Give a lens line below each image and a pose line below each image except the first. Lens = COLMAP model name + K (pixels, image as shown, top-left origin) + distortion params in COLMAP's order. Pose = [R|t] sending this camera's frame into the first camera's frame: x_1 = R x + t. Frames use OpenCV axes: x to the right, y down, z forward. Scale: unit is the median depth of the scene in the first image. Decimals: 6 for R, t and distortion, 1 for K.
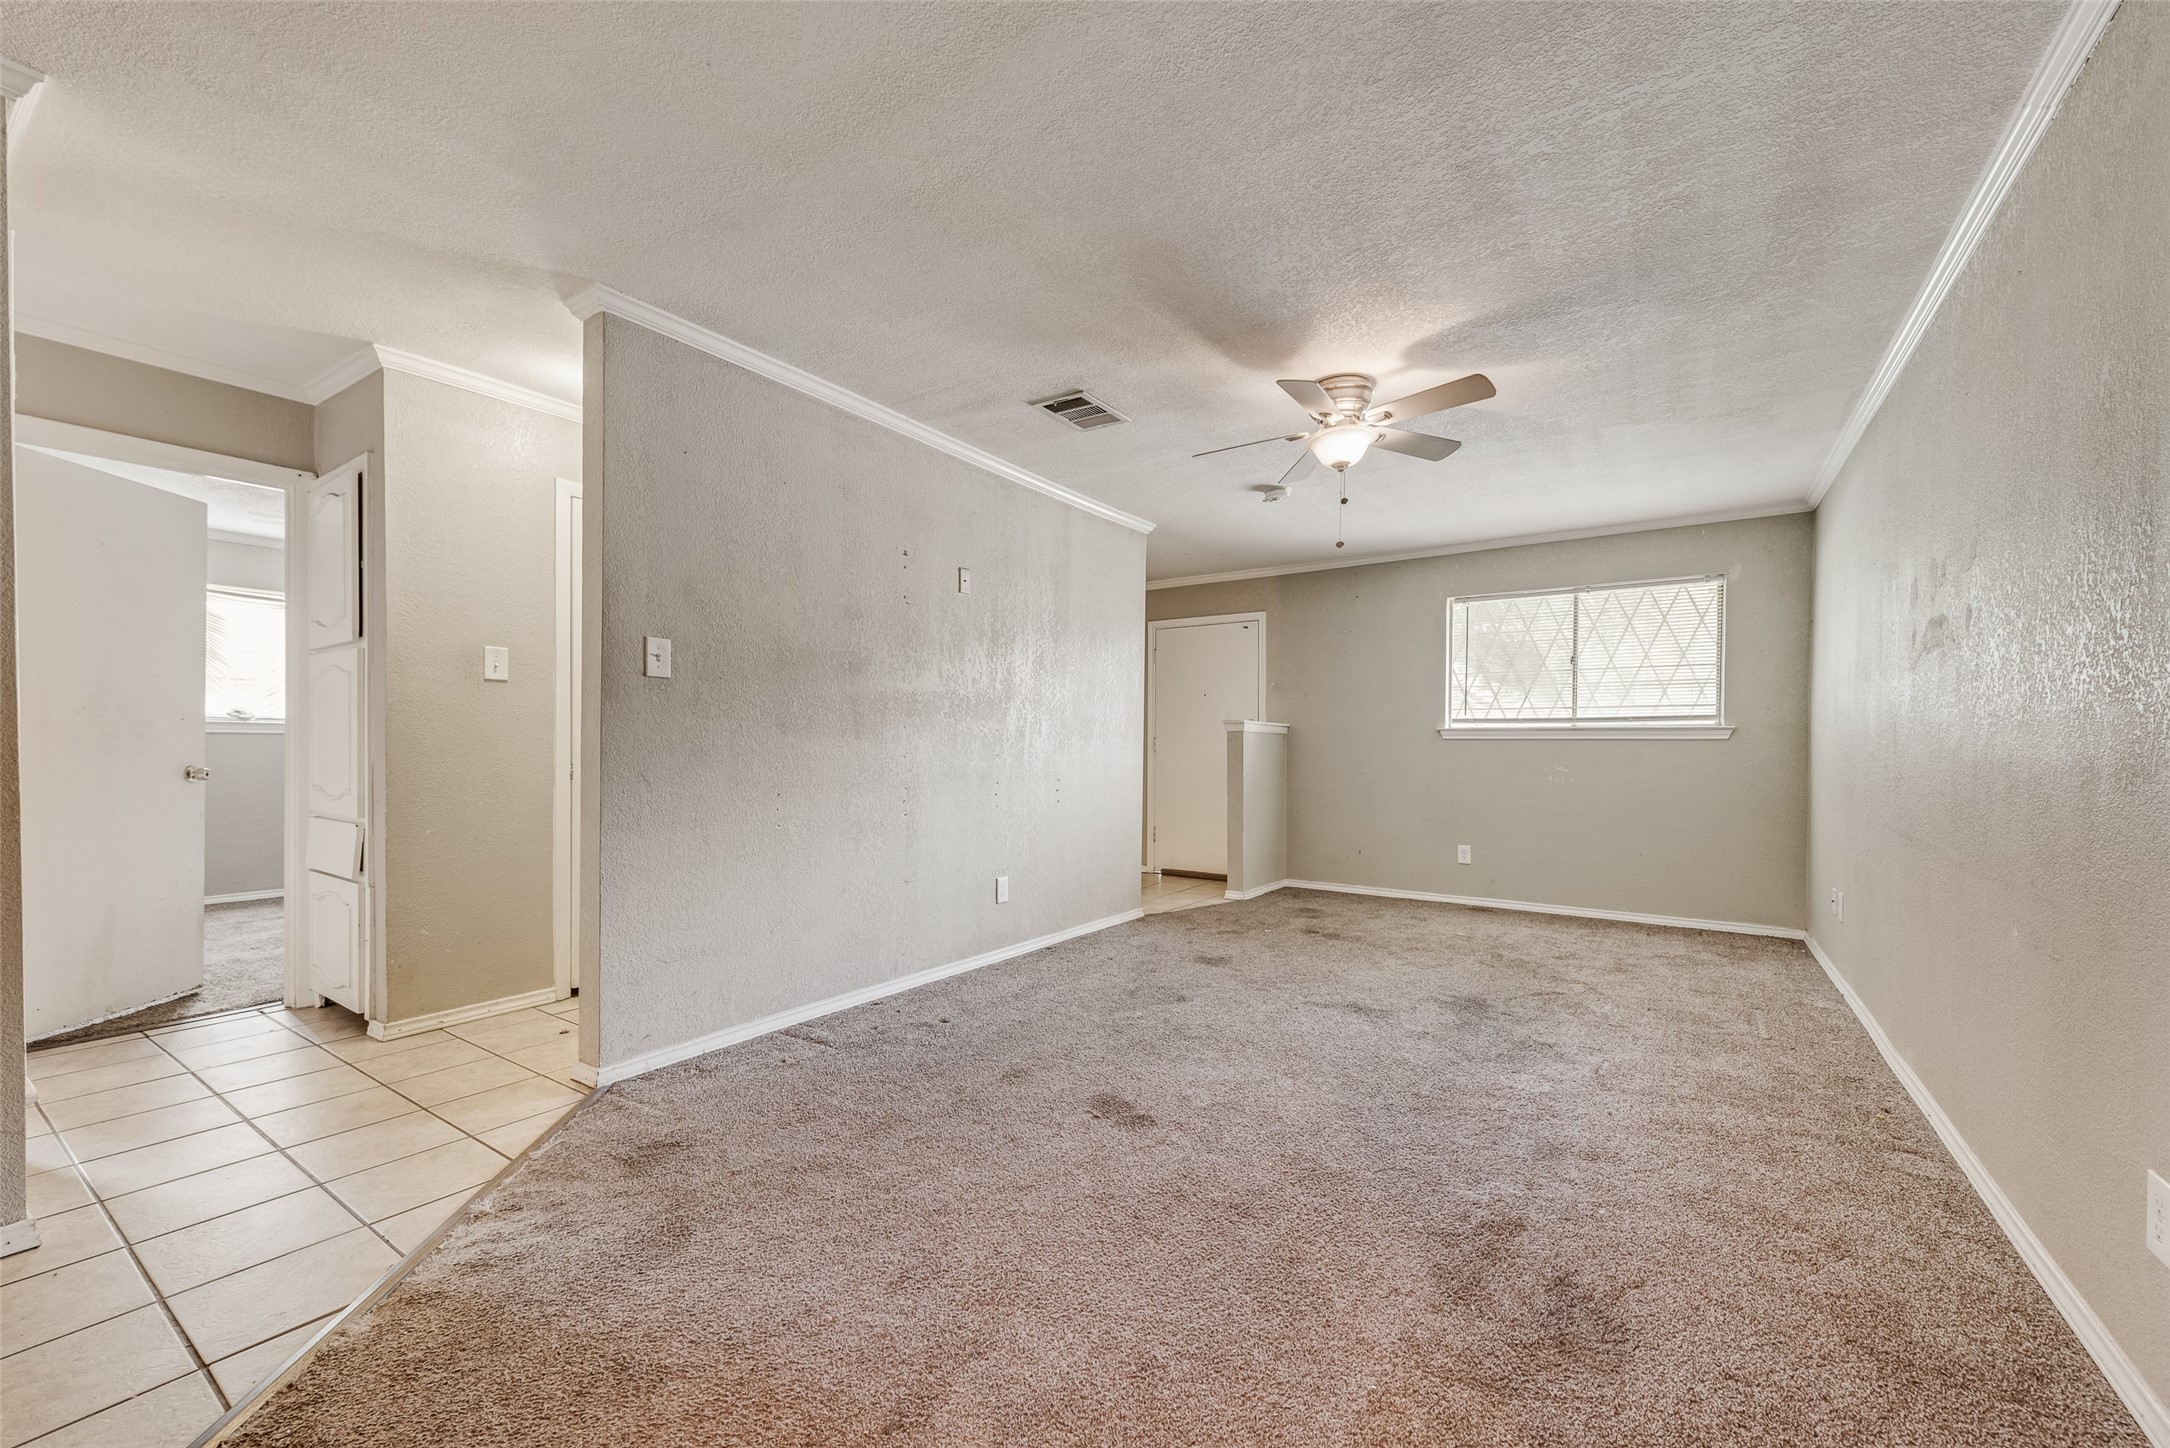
lens RADIAL K [[852.4, 0, 1083.6], [0, 852.4, 746.7], [0, 0, 1]] dist [0.009380, -0.000193]
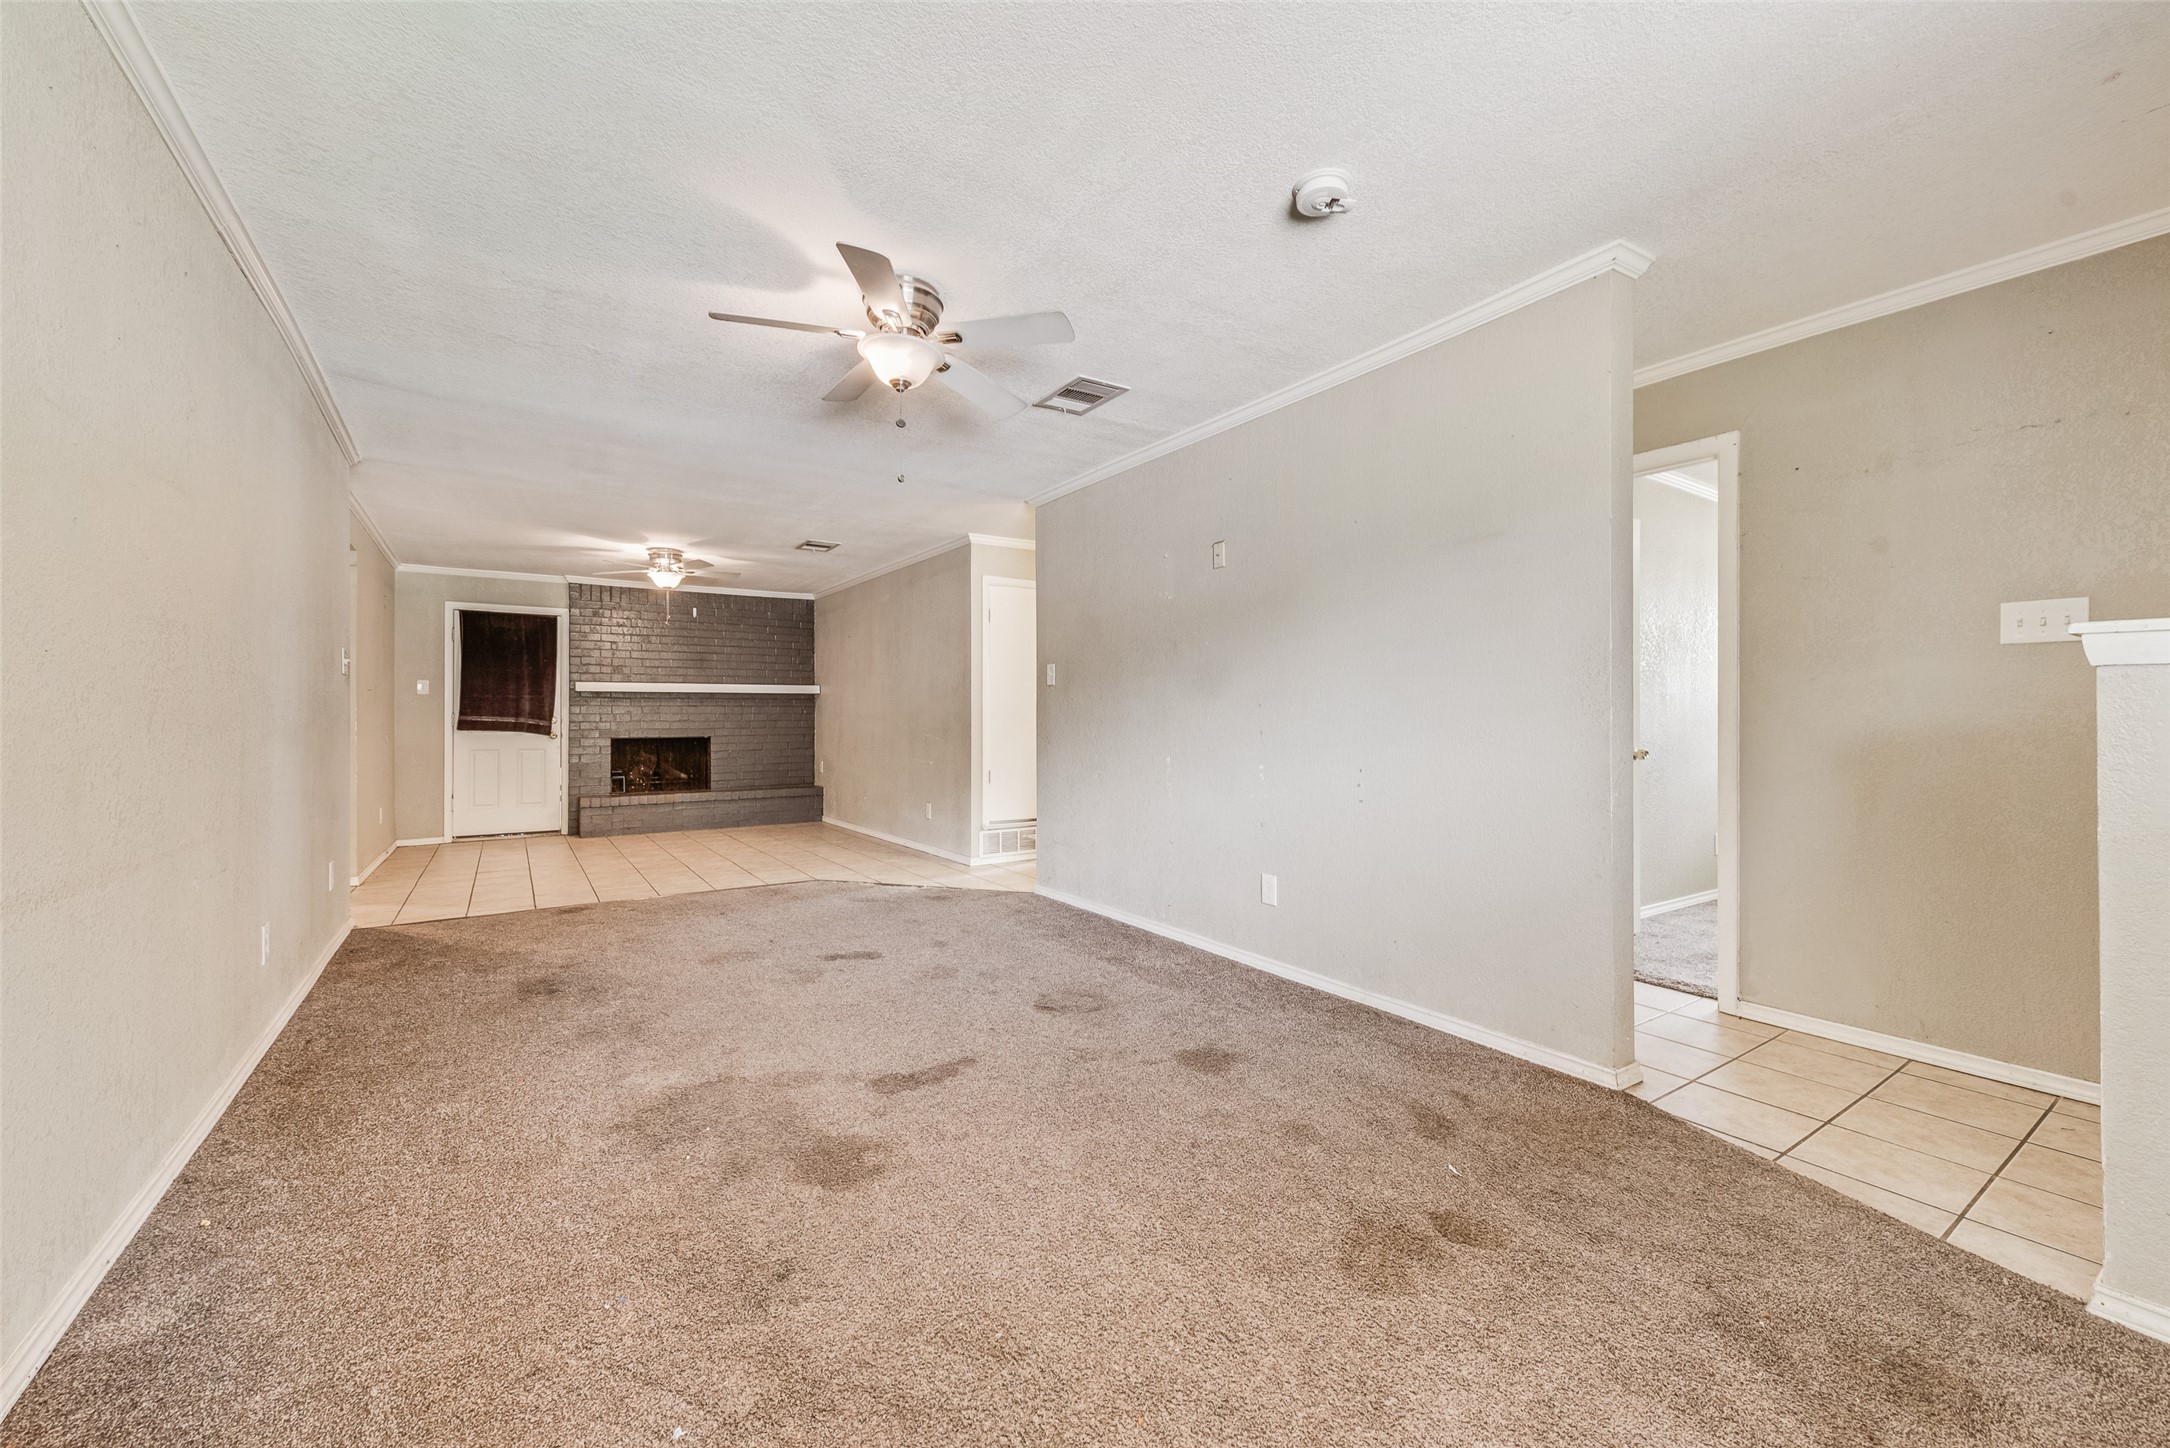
lens RADIAL K [[848.7, 0, 1079.5], [0, 848.7, 727.8], [0, 0, 1]] dist [0.002775, -0.000290]
pose [[-0.371110, 0.001331, -0.928588, 0.617083], [-0.003741, 0.999989, 0.002929, 0.001656], [0.928582, 0.004561, -0.371100, 0.913254]]
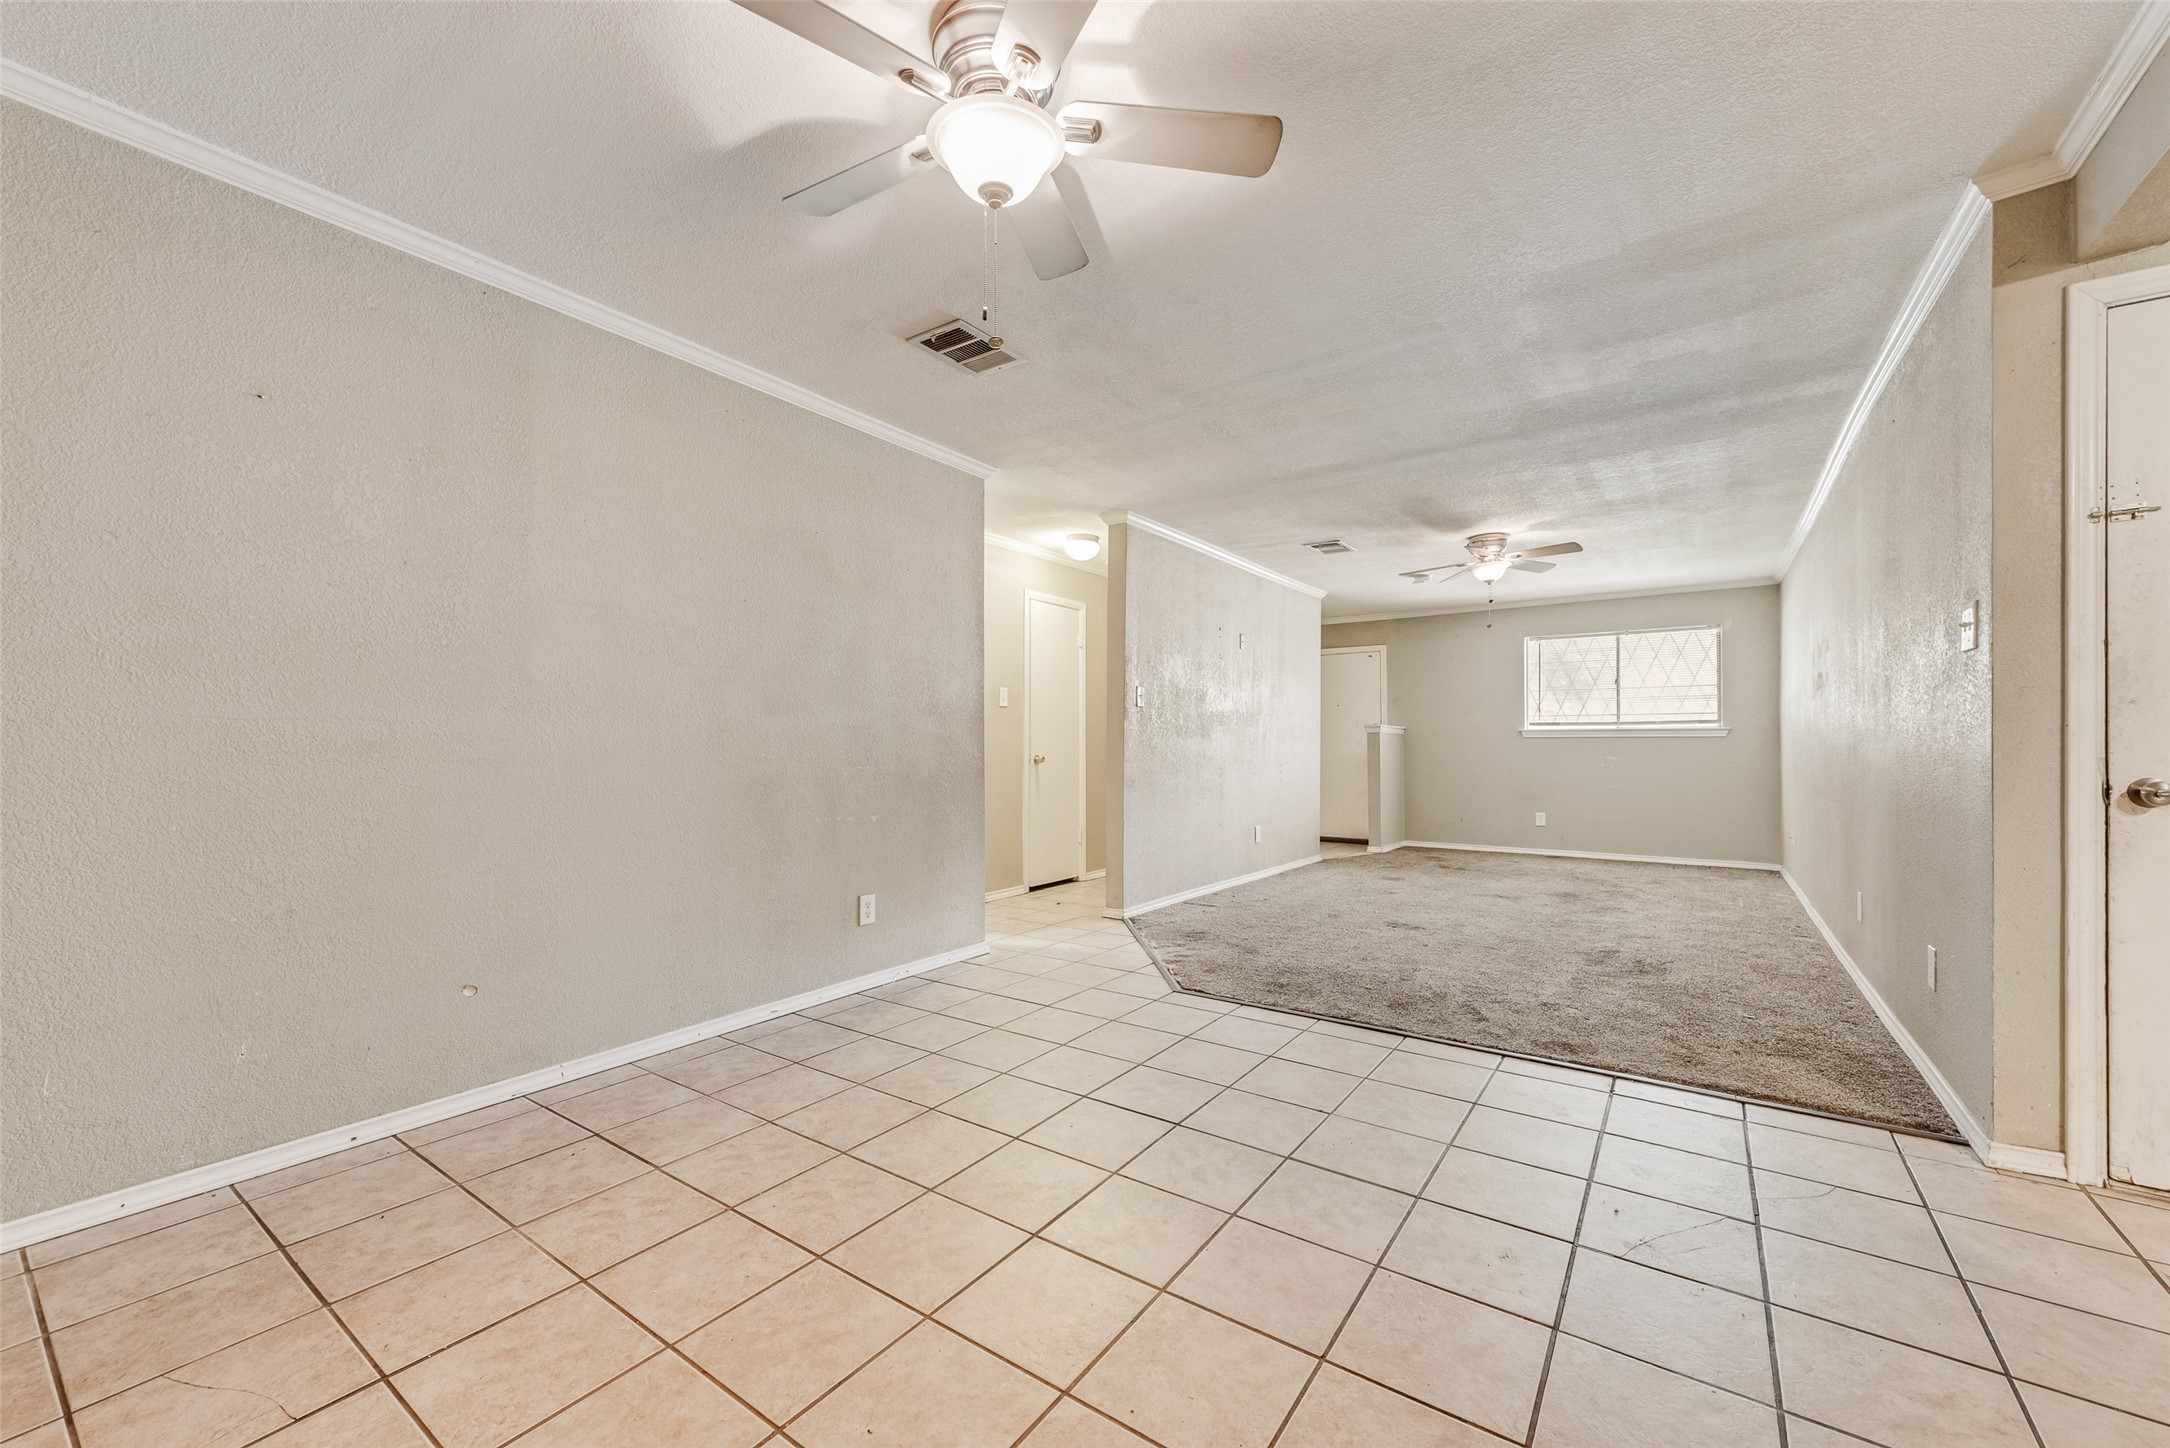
lens RADIAL K [[848.7, 0, 1079.5], [0, 848.7, 727.8], [0, 0, 1]] dist [0.002775, -0.000290]
pose [[0.999654, -0.006045, -0.025593, -0.313042], [0.005478, 0.999740, -0.022142, 0.002860], [0.025721, 0.021995, 0.999427, -0.476452]]
